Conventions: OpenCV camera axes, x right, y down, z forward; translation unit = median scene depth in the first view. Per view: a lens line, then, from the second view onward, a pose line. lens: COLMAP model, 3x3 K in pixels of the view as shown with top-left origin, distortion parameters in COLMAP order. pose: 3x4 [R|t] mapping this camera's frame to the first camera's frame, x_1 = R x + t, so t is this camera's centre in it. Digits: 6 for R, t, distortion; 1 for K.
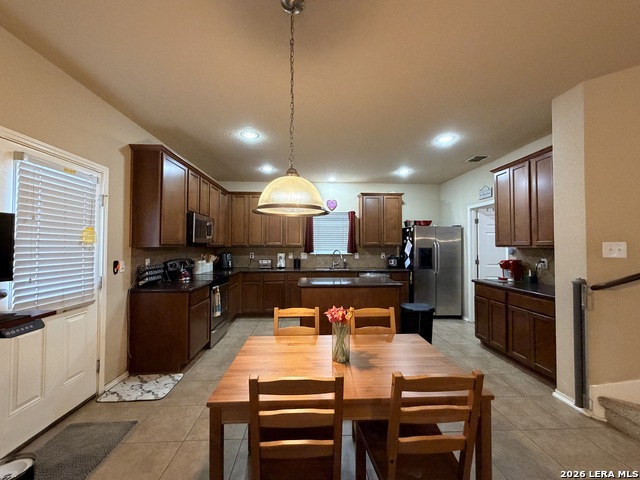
lens RADIAL K [[256.5, 0, 319.1], [0, 256.5, 241.0], [0, 0, 1]] dist [0.000029, 0.000168]
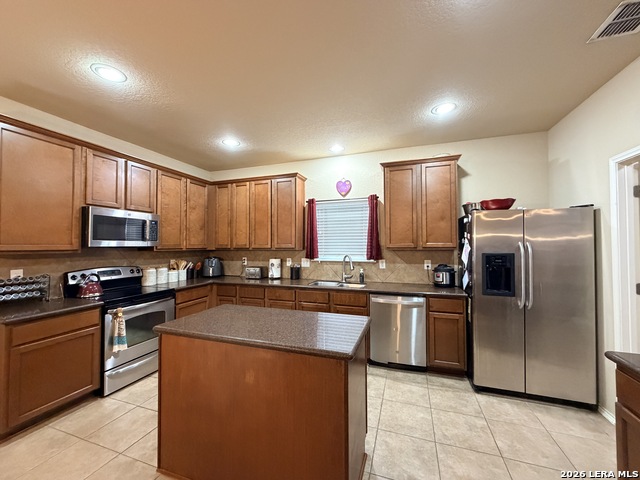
lens RADIAL K [[256.5, 0, 320.5], [0, 256.5, 240.1], [0, 0, 1]] dist [0.000029, 0.000168]
pose [[0.926865, -0.012682, -0.375182, 0.254952], [0.012012, 0.999919, -0.004125, -0.001429], [0.375204, -0.000683, 0.926942, 0.367483]]
